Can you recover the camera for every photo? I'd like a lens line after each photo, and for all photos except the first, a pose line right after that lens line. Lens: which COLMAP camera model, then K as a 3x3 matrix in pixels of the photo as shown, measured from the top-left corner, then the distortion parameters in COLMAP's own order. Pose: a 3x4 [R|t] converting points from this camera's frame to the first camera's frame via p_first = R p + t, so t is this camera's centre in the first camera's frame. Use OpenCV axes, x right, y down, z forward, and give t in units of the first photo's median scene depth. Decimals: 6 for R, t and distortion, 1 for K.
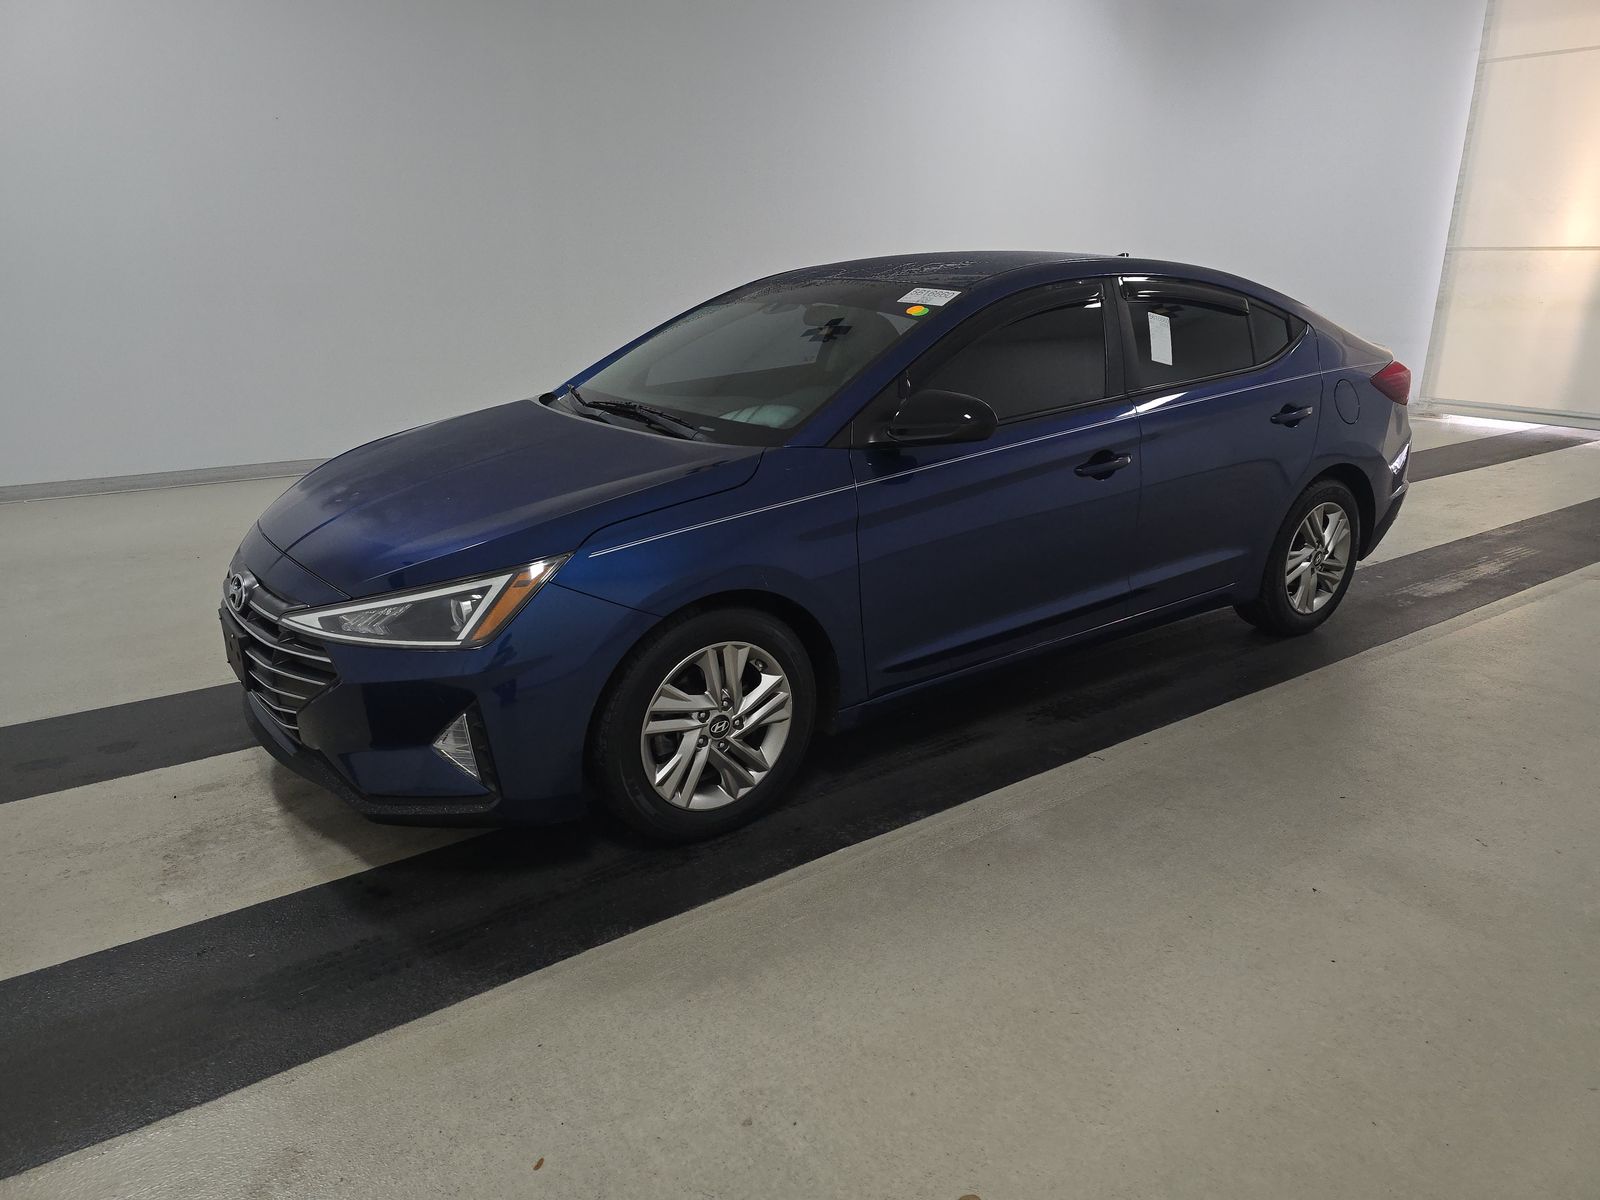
lens RADIAL K [[1070.6, 0, 800.0], [0, 1070.6, 600.0], [0, 0, 1]] dist [0.052910, -0.048095]
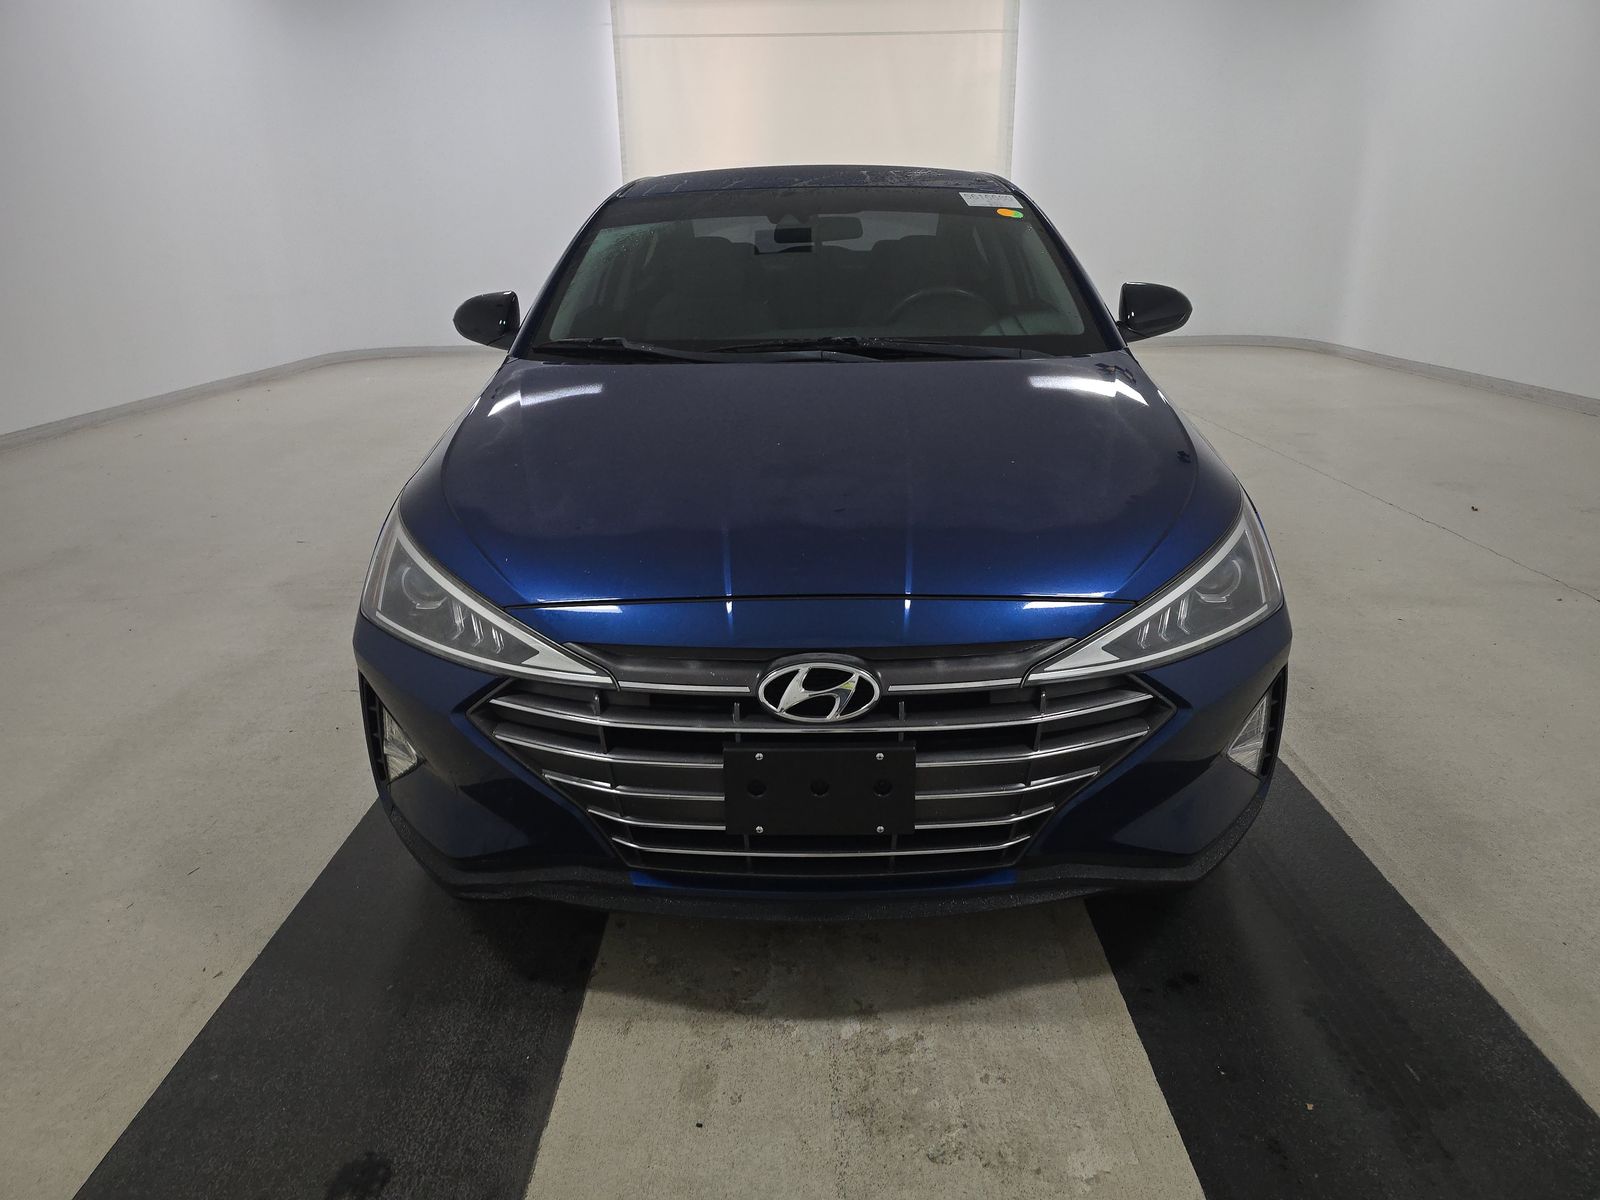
lens RADIAL K [[1070.6, 0, 800.0], [0, 1070.6, 600.0], [0, 0, 1]] dist [0.052910, -0.048095]
pose [[0.592393, -0.270093, 0.759025, -0.945957], [0.253231, 0.956803, 0.142833, -0.139144], [-0.764817, 0.107595, 0.635200, 0.638676]]
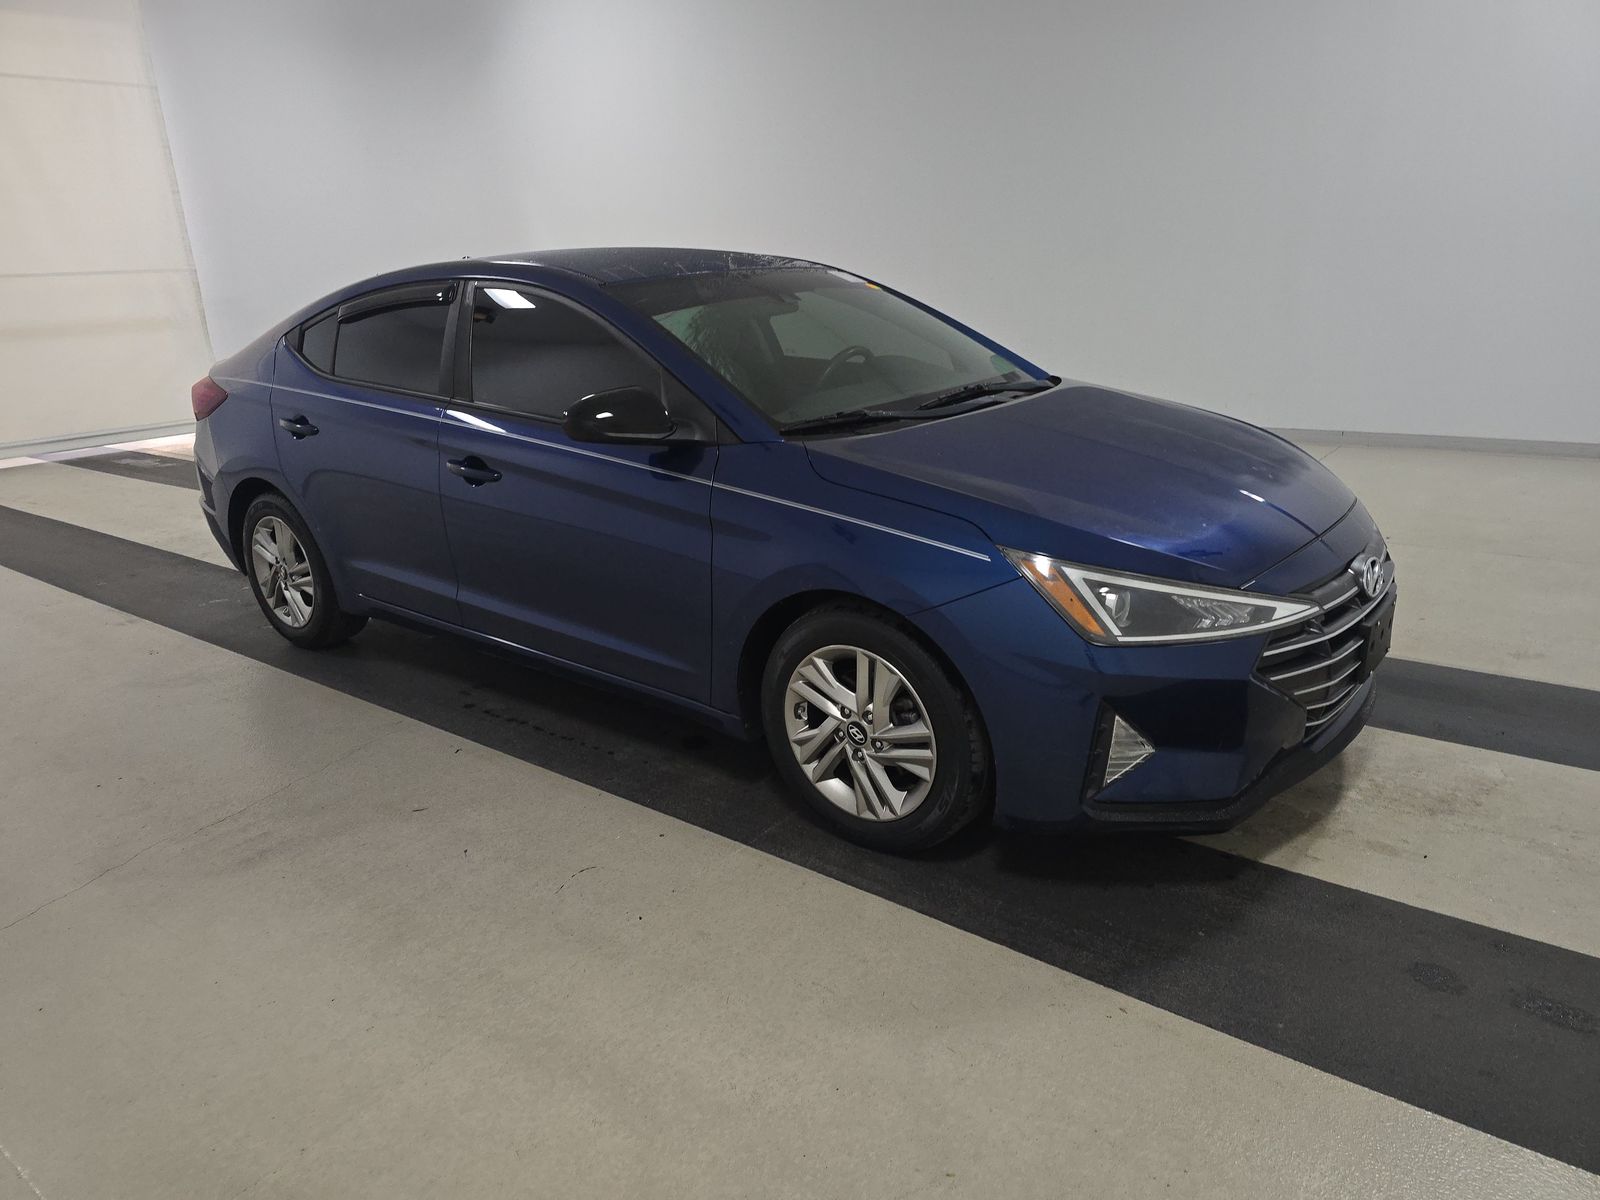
lens RADIAL K [[1070.6, 0, 800.0], [0, 1070.6, 600.0], [0, 0, 1]] dist [0.052910, -0.048095]
pose [[-0.278541, -0.280235, 0.918631, -1.243716], [0.327697, 0.871356, 0.365175, -0.492201], [-0.902790, 0.402749, -0.150877, 1.593701]]
